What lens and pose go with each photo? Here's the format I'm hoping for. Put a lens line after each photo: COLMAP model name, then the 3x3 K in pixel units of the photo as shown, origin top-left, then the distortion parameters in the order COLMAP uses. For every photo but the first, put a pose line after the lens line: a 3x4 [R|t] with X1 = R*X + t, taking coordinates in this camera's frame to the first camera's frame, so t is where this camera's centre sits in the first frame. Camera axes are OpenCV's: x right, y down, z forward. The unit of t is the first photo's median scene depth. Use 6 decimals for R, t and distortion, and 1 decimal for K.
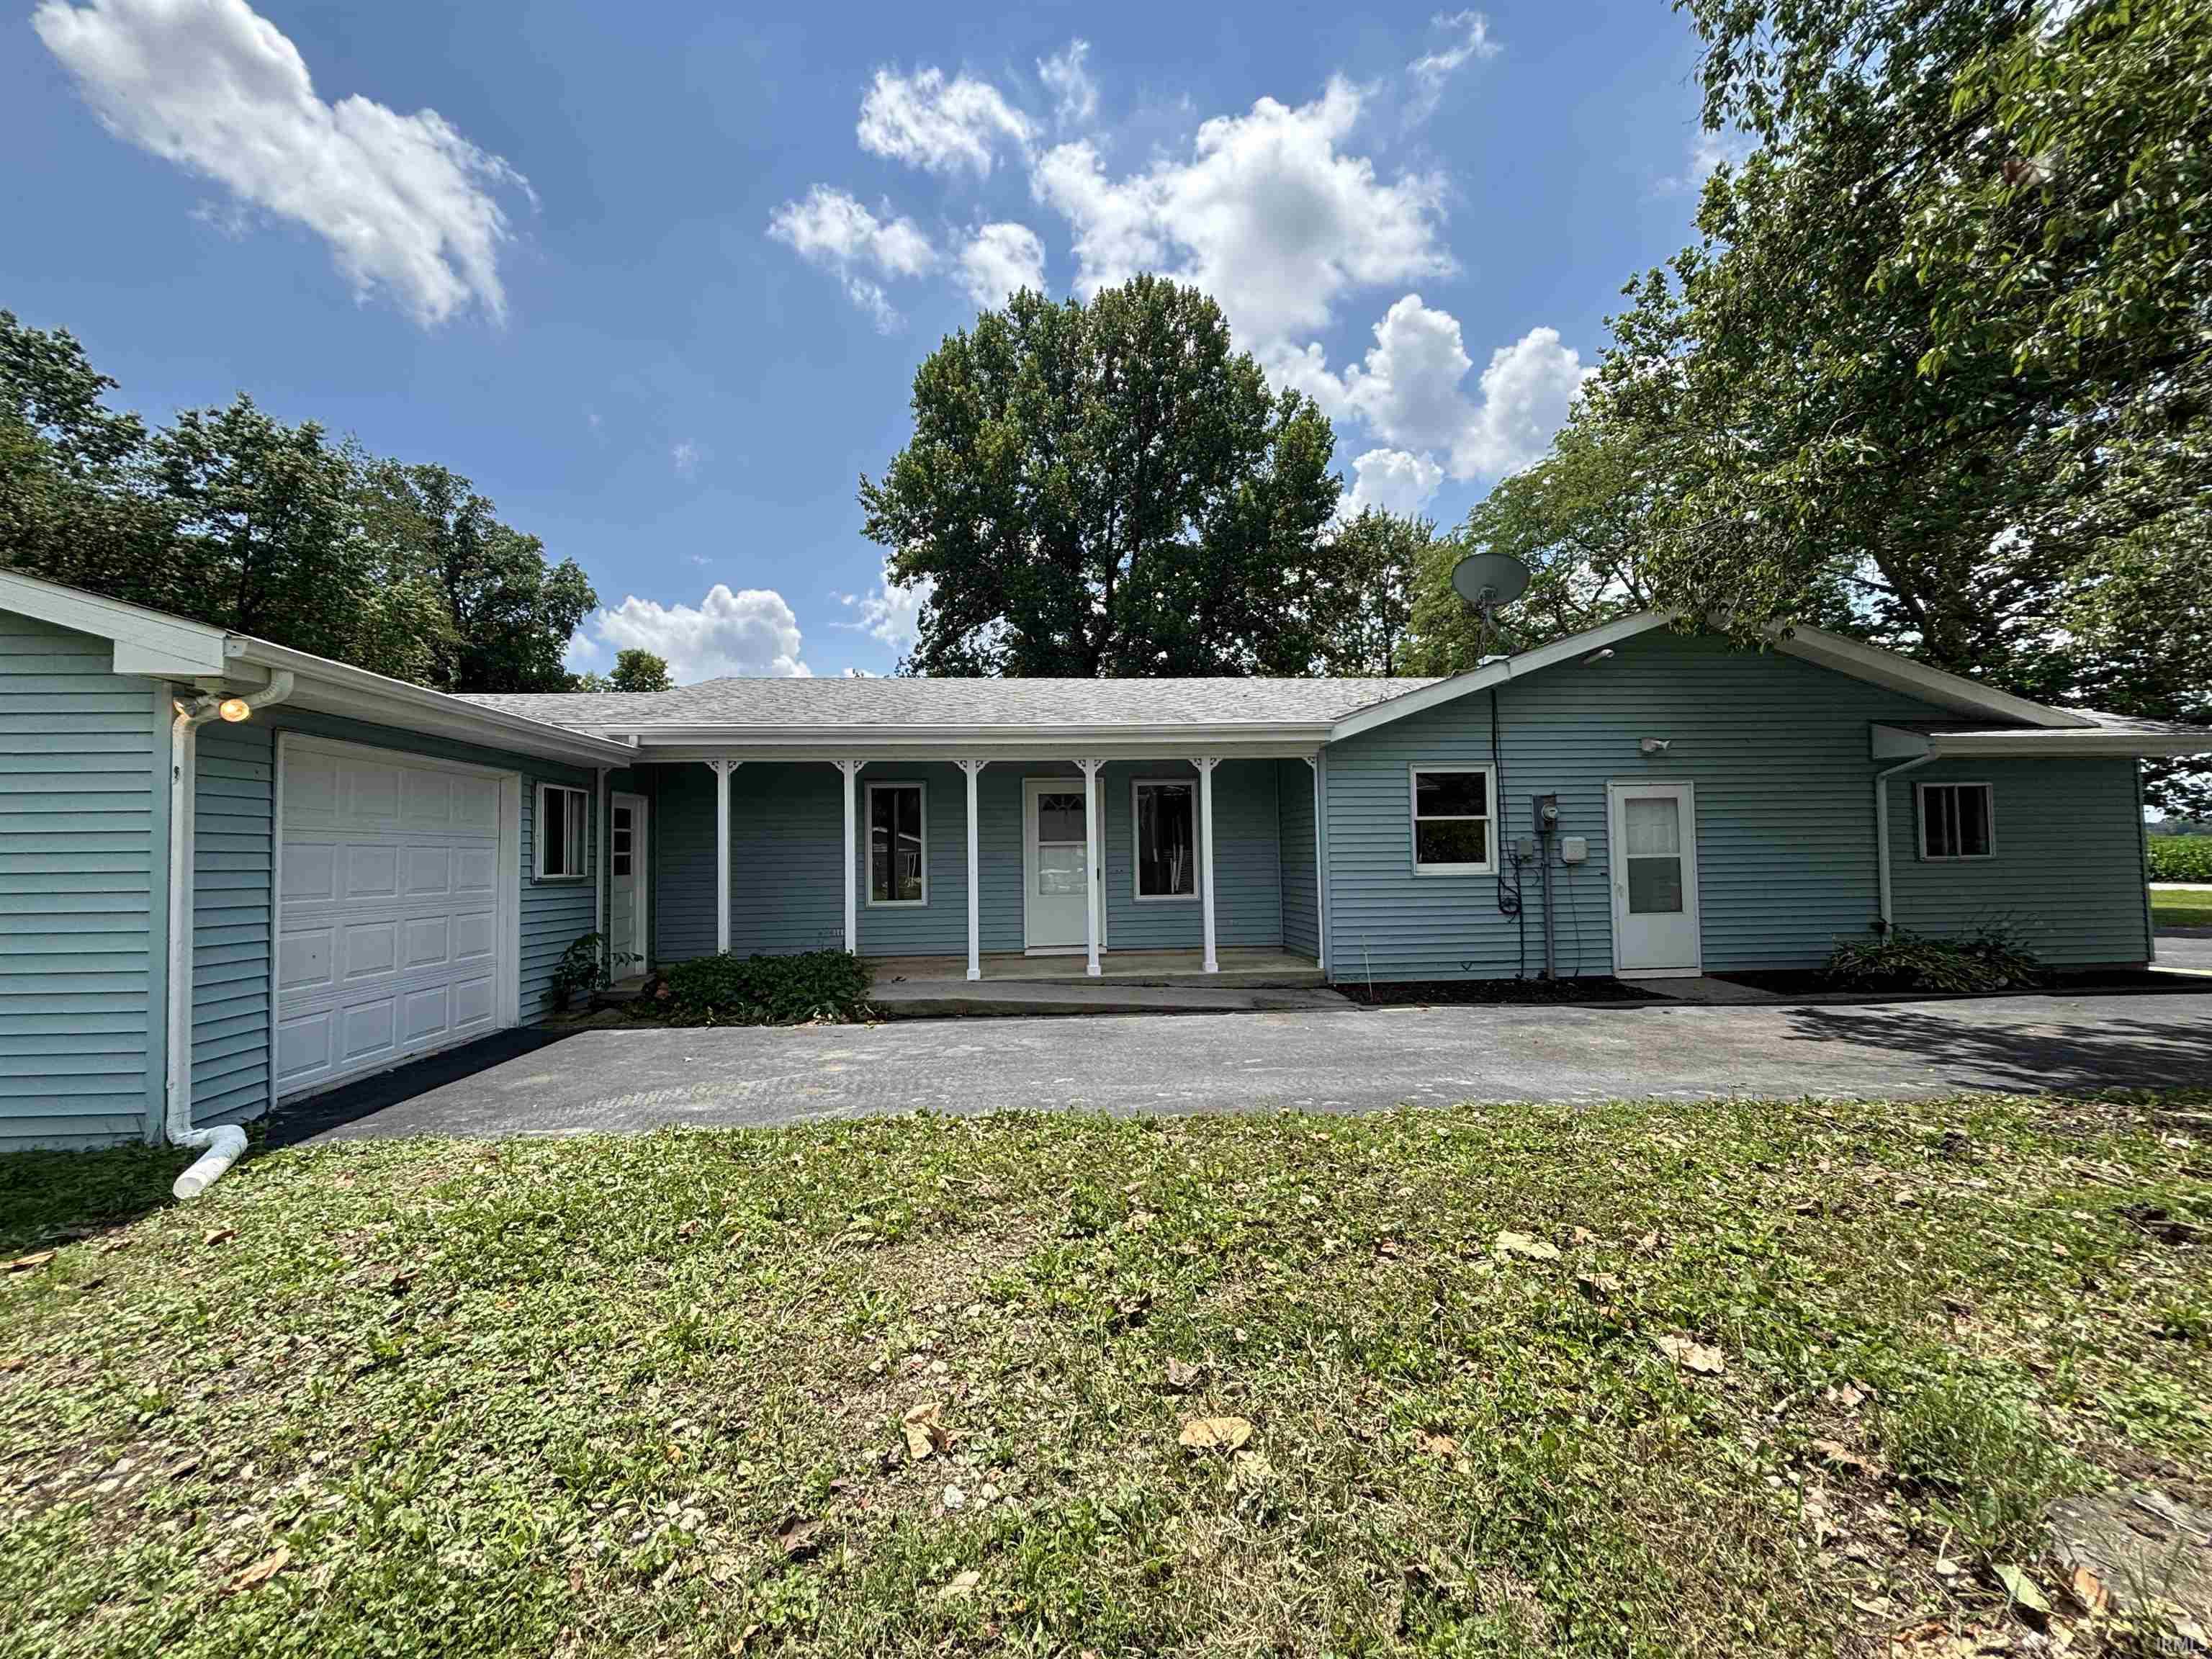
lens RADIAL K [[899.4, 0, 1099.4], [0, 899.4, 824.1], [0, 0, 1]] dist [0.014057, -0.007352]
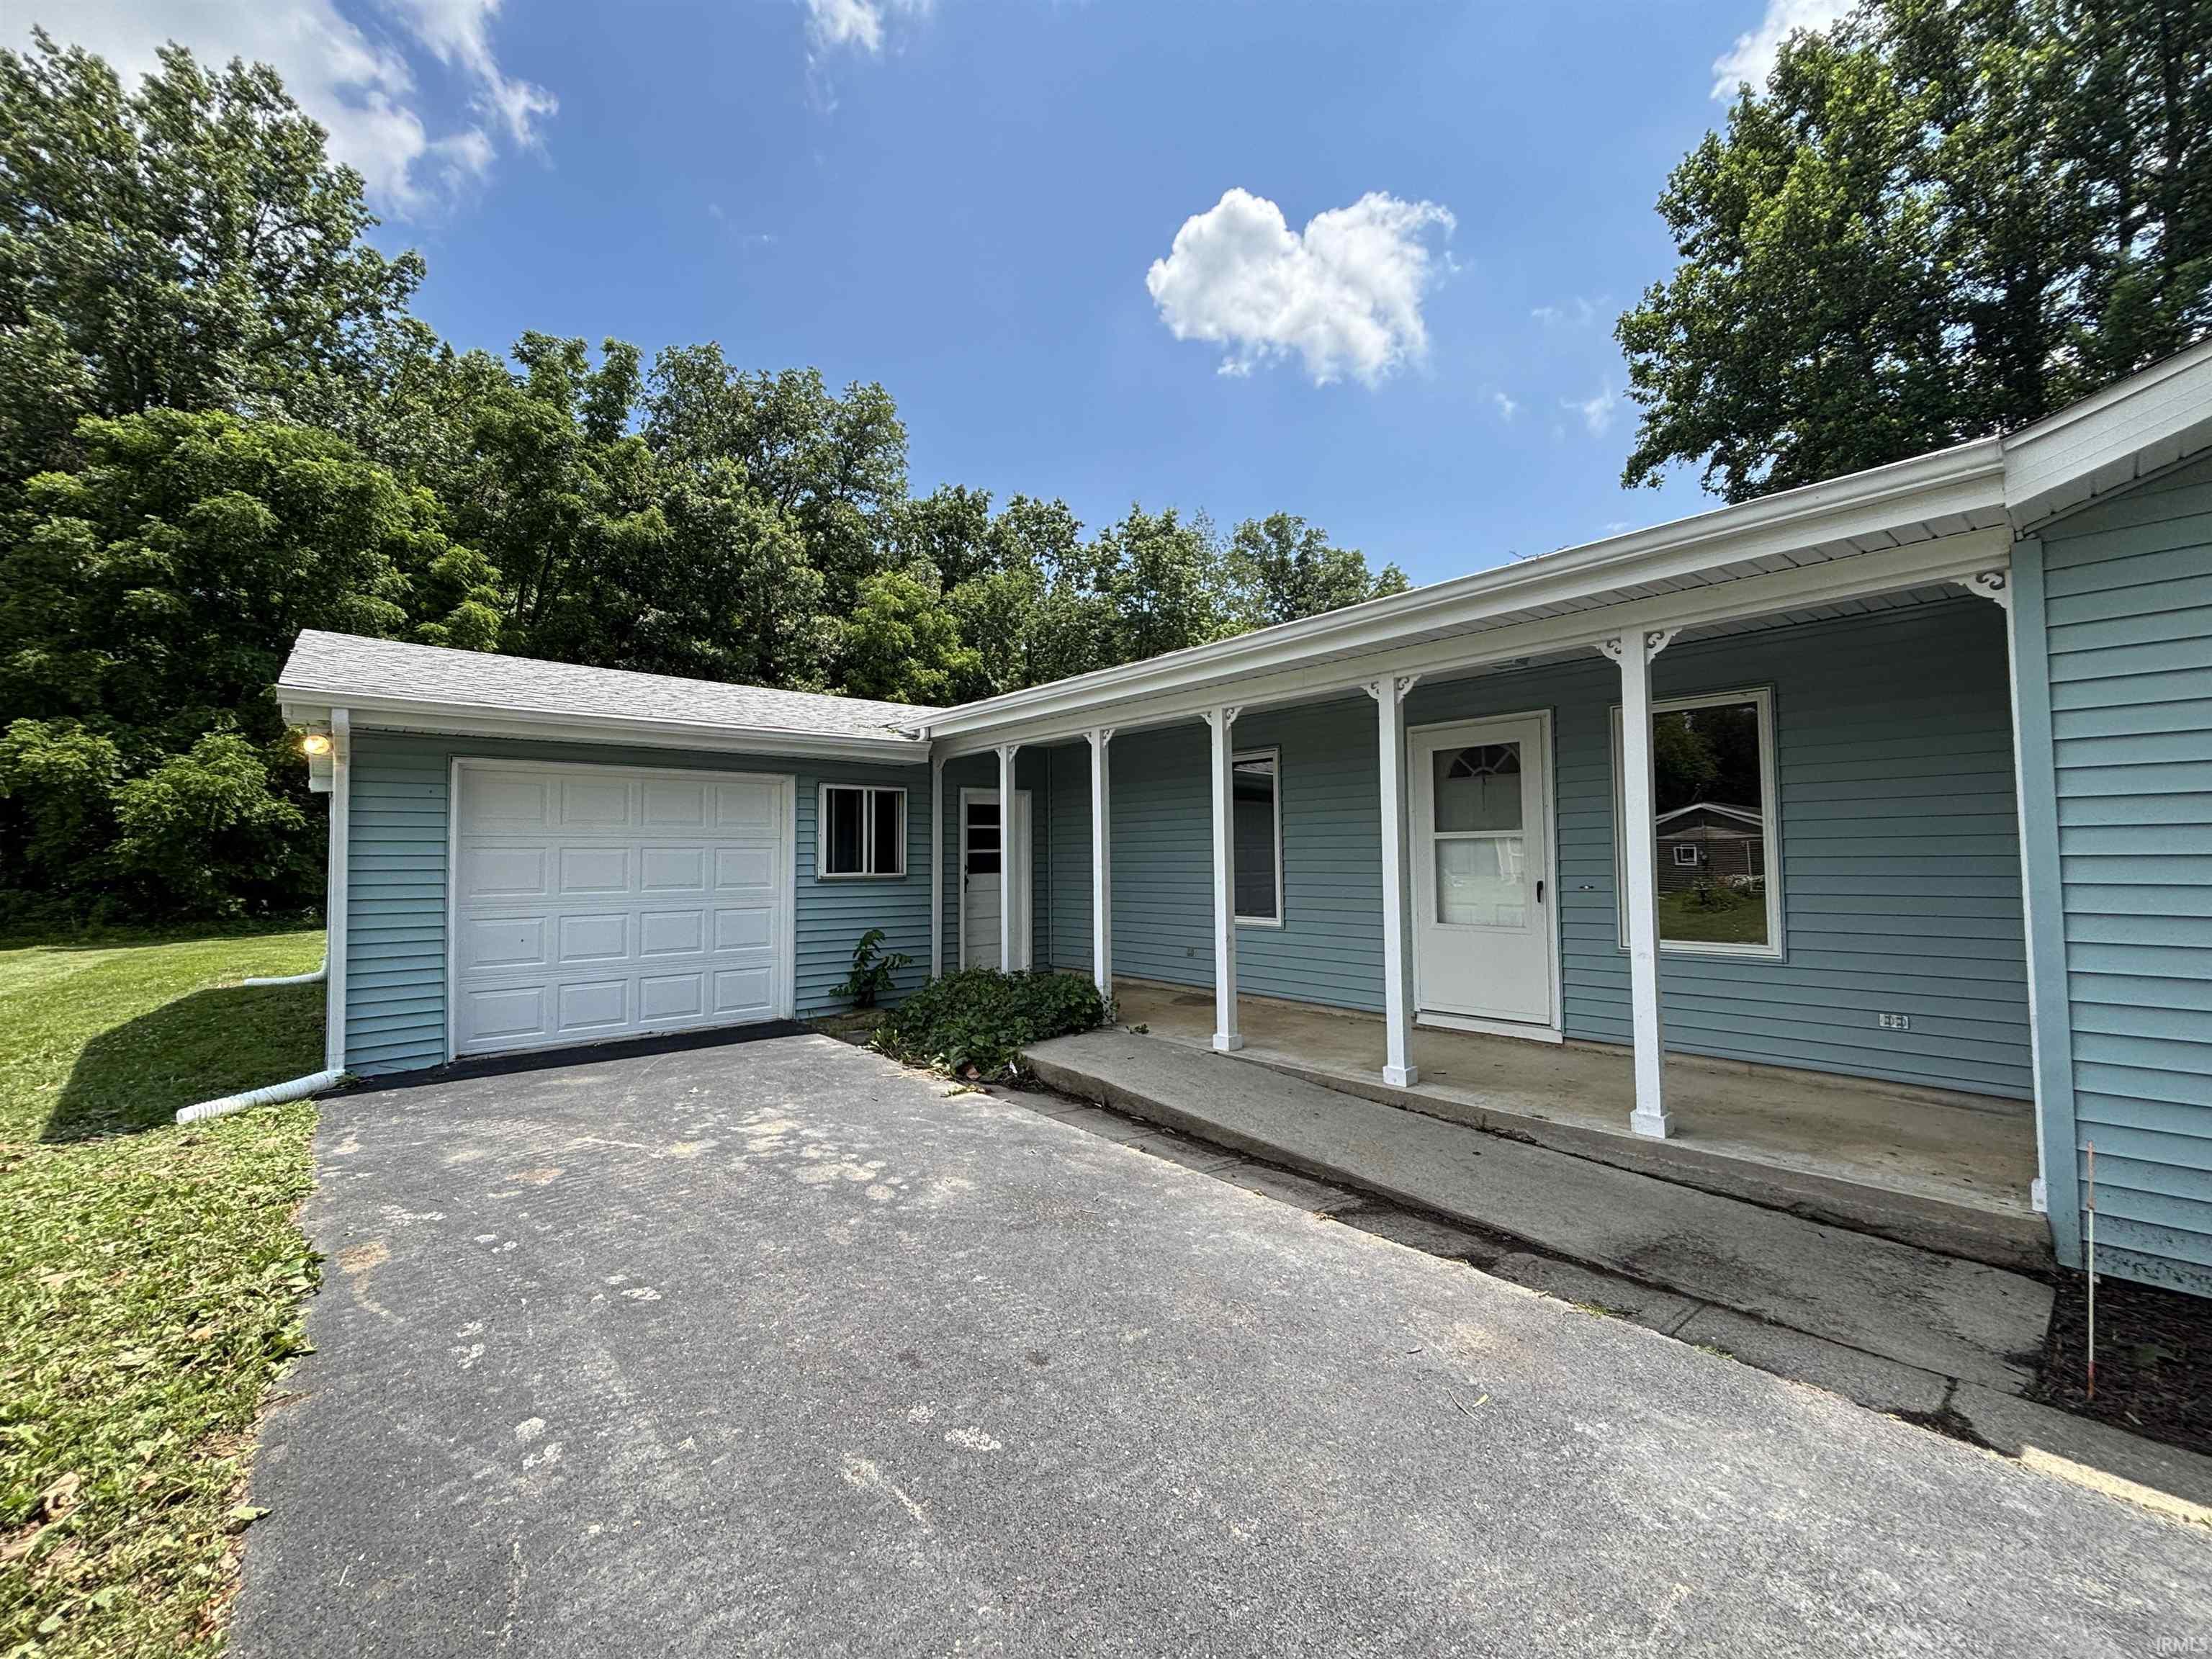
lens RADIAL K [[899.4, 0, 1099.4], [0, 899.4, 824.1], [0, 0, 1]] dist [0.014057, -0.007352]
pose [[0.573653, -0.022101, -0.818800, 0.109342], [0.031765, 0.999484, -0.004723, 0.003946], [0.818482, -0.023300, 0.574059, 0.182133]]
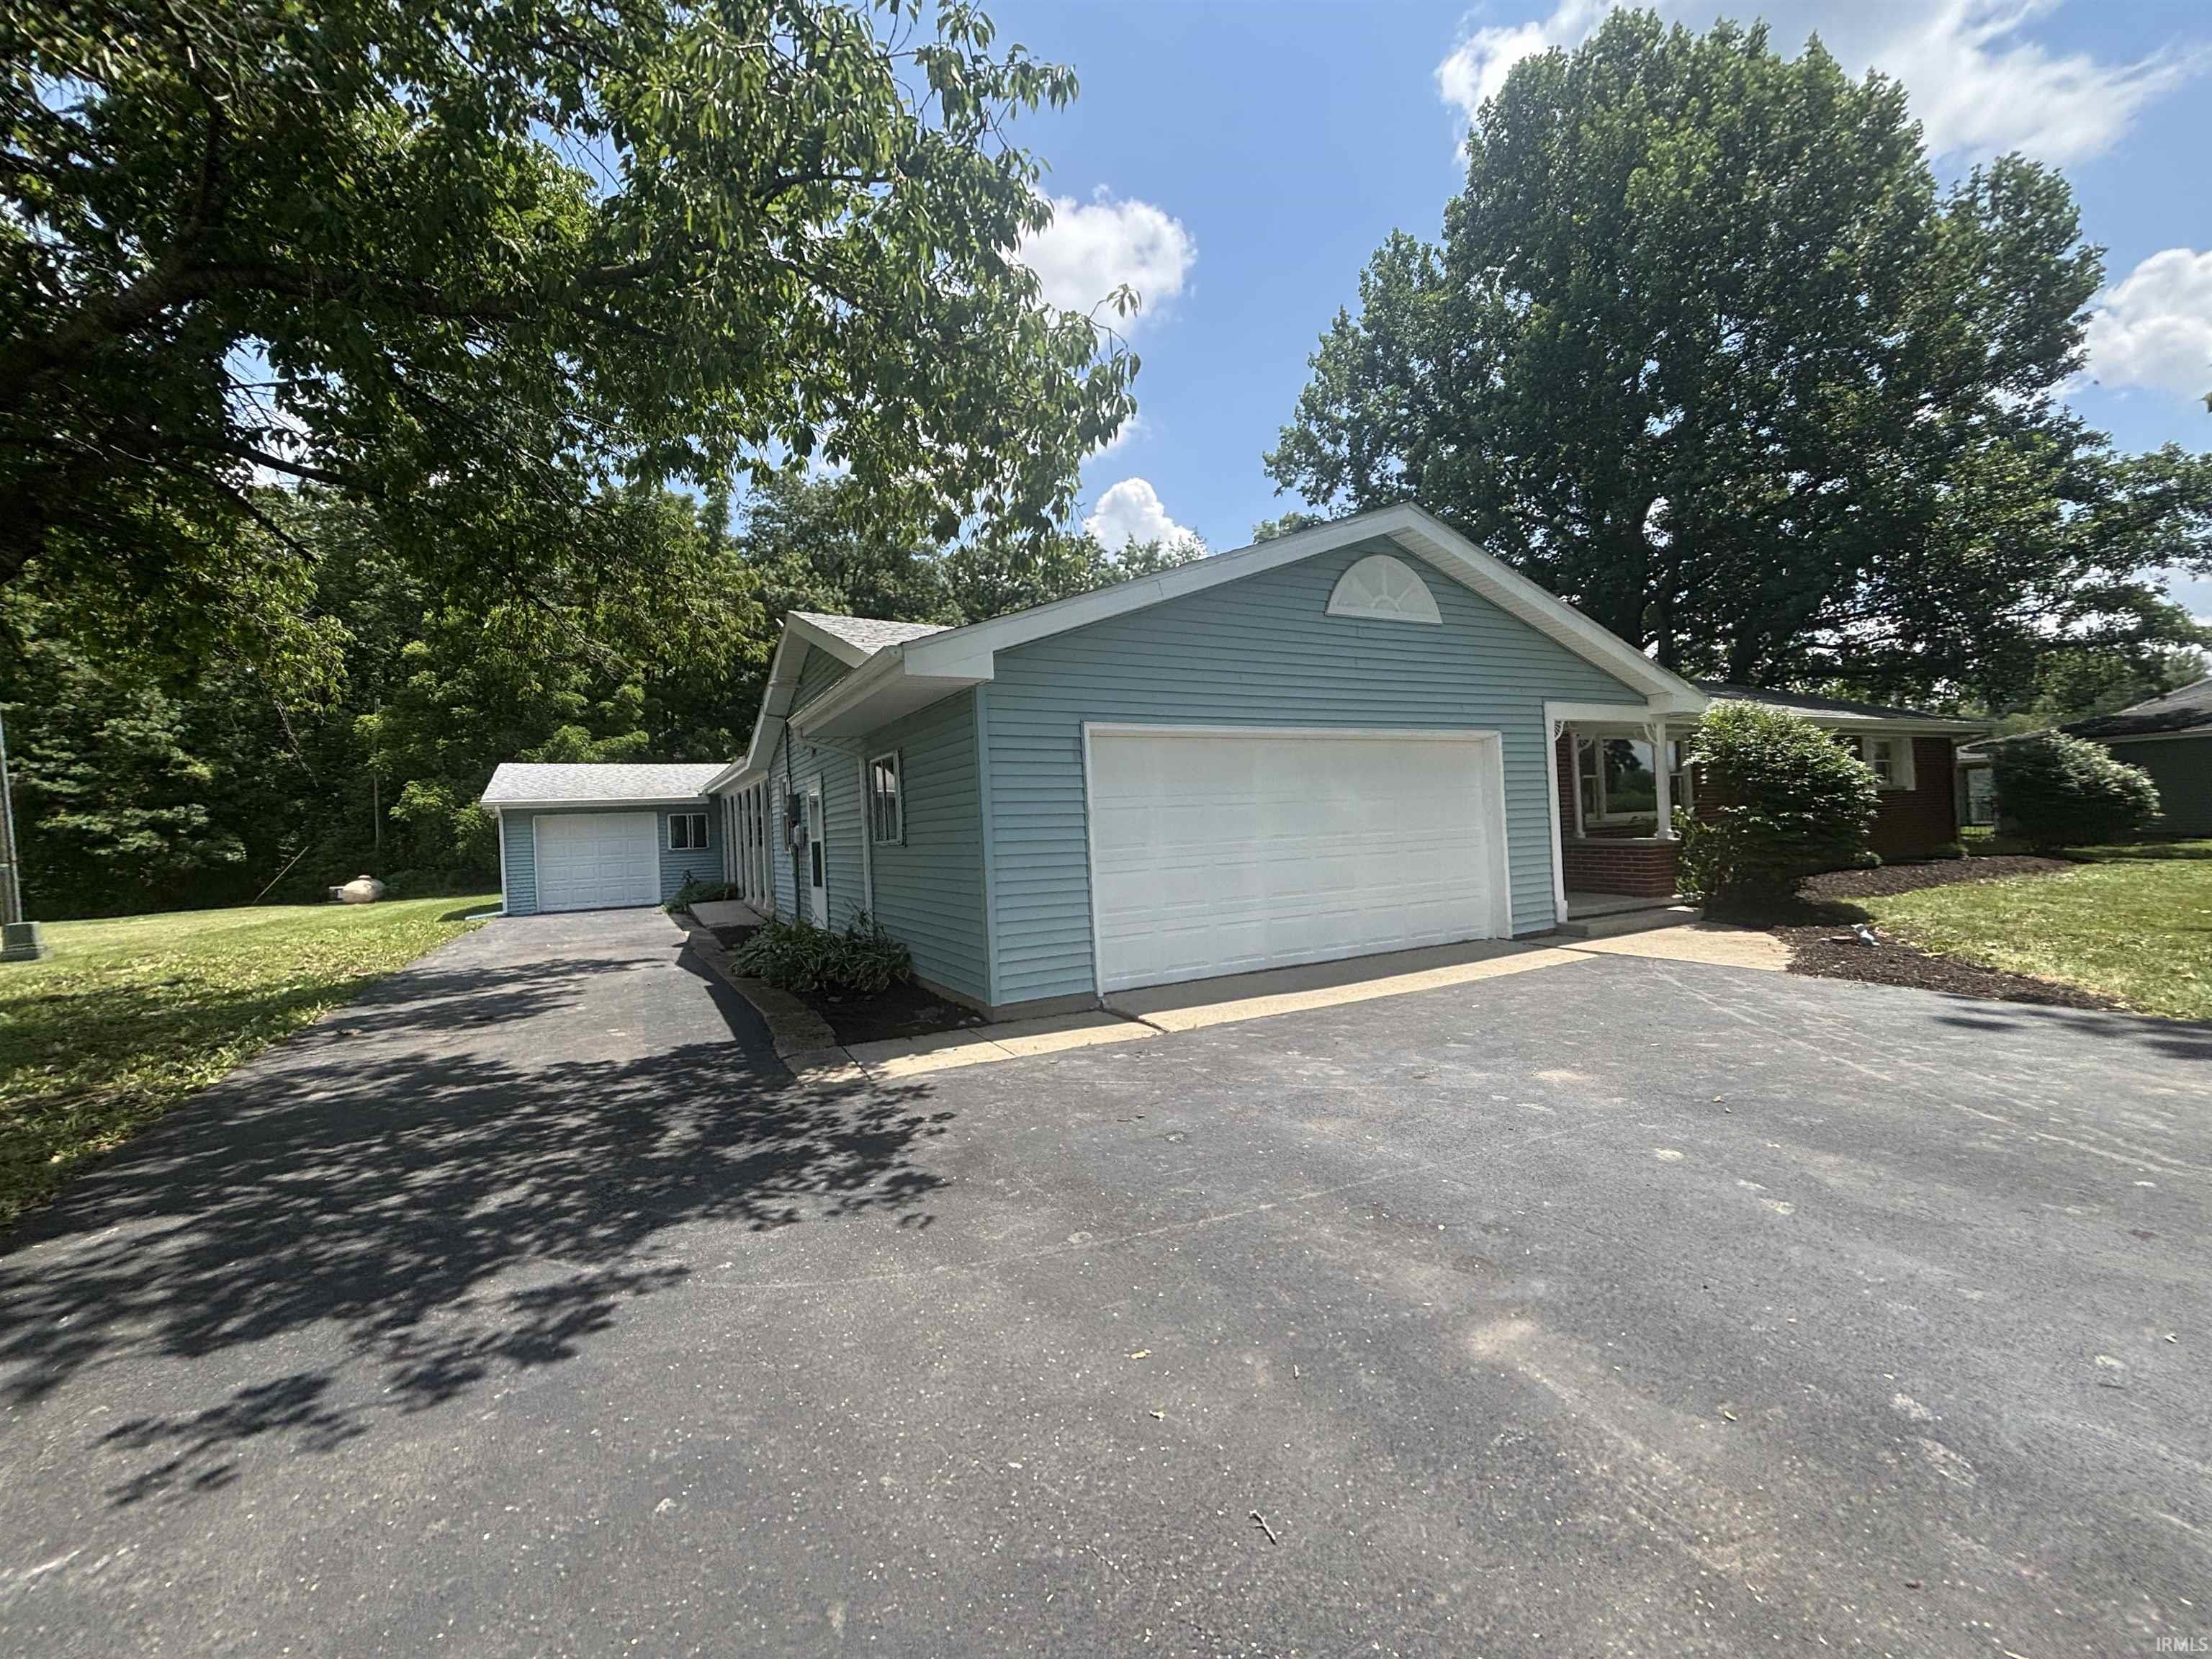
lens RADIAL K [[899.4, 0, 1099.4], [0, 899.4, 824.1], [0, 0, 1]] dist [0.014057, -0.007352]
pose [[0.382364, -0.002439, -0.924009, 0.646827], [0.068490, 0.997320, 0.025709, 0.000195], [0.921470, -0.073116, 0.381506, 0.315987]]
